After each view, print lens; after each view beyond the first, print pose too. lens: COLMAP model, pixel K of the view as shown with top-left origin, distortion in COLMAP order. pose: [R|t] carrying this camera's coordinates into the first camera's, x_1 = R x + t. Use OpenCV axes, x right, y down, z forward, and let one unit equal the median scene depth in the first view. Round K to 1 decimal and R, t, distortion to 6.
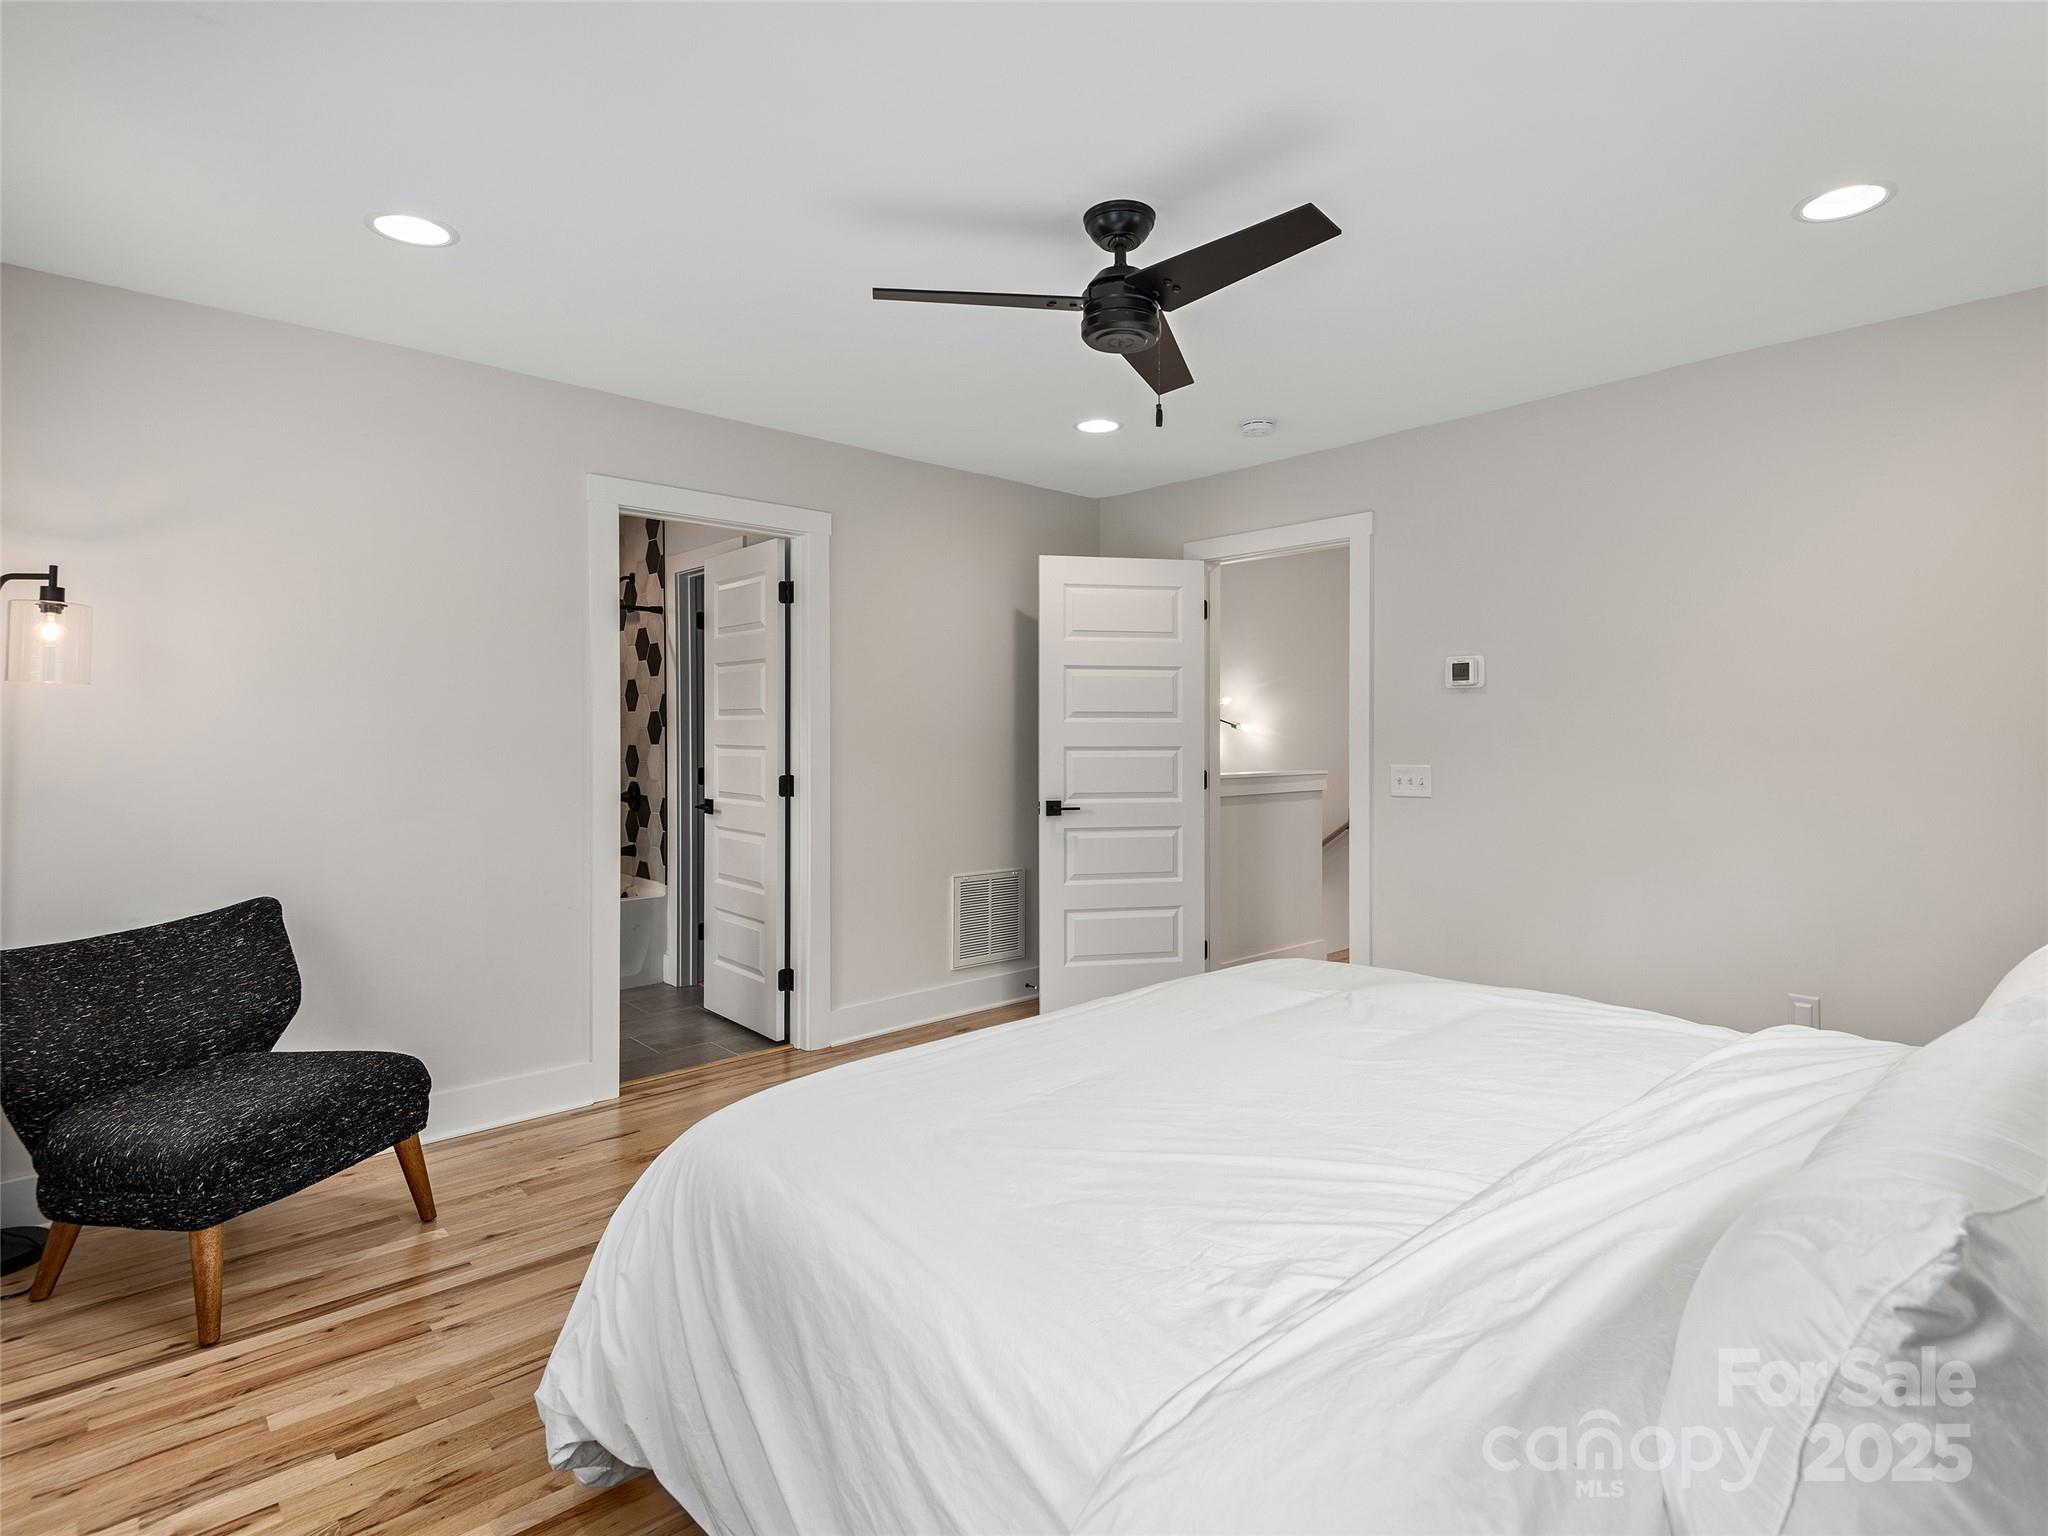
lens RADIAL K [[1038.2, 0, 1024.0], [0, 1038.2, 768.0], [0, 0, 1]] dist [0.047614, -0.036244]
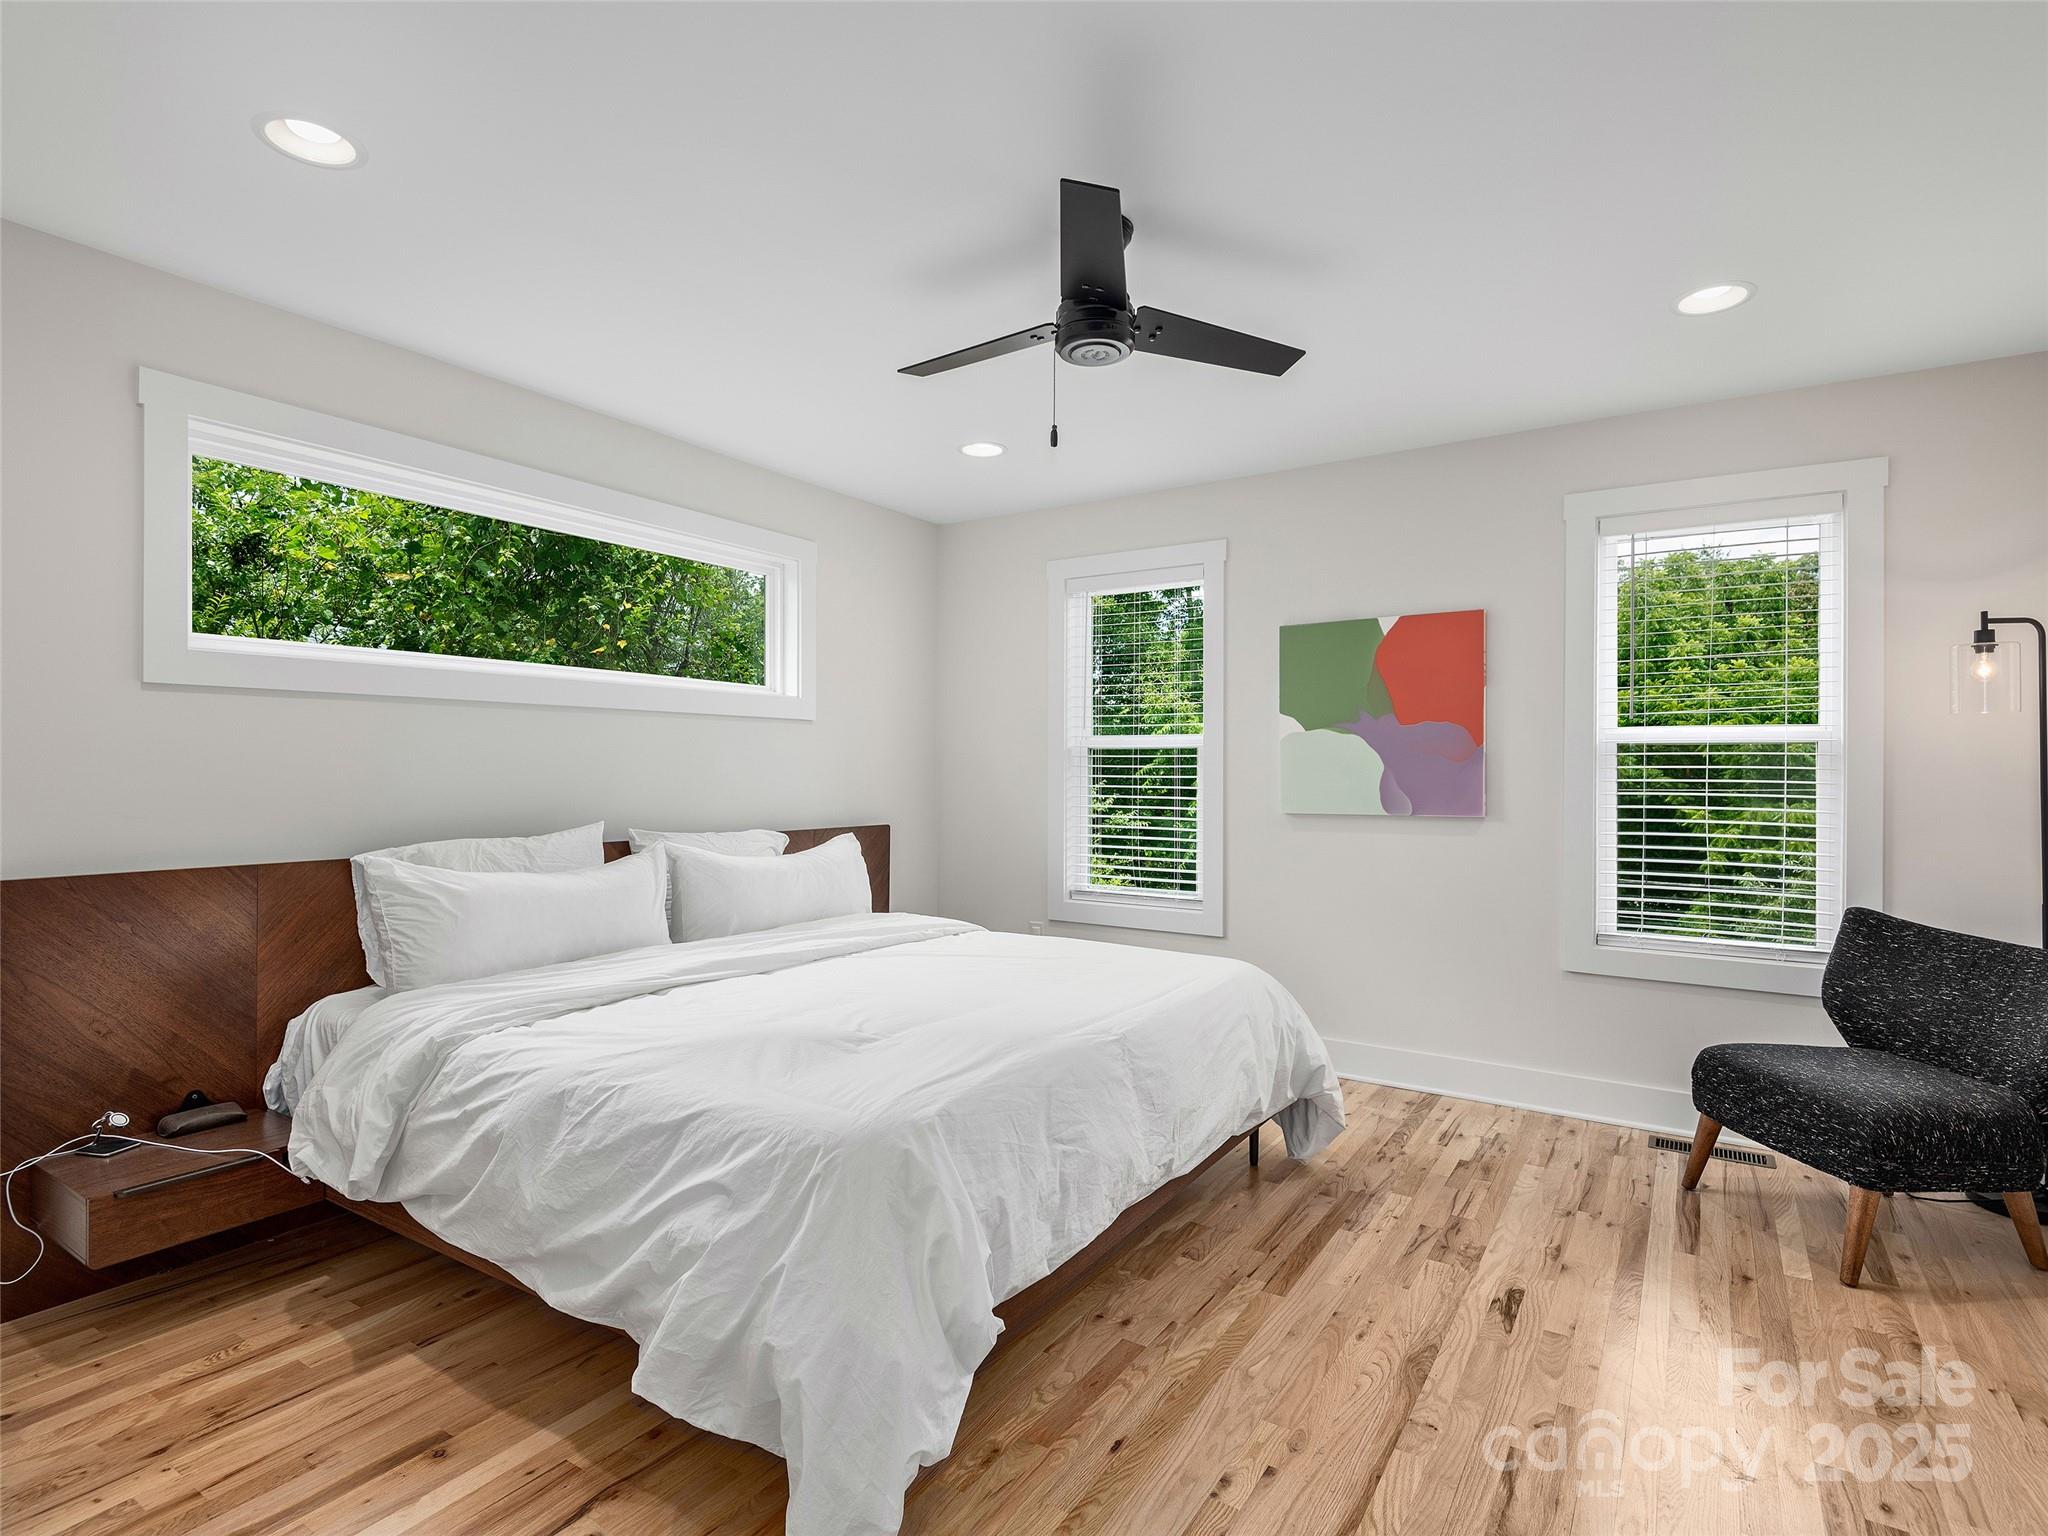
lens RADIAL K [[1038.2, 0, 1024.0], [0, 1038.2, 768.0], [0, 0, 1]] dist [0.047614, -0.036244]
pose [[-0.961020, -0.002313, -0.276469, 0.461235], [-0.010244, 0.999576, 0.027245, -0.045414], [0.276289, 0.029016, -0.960637, 2.036674]]
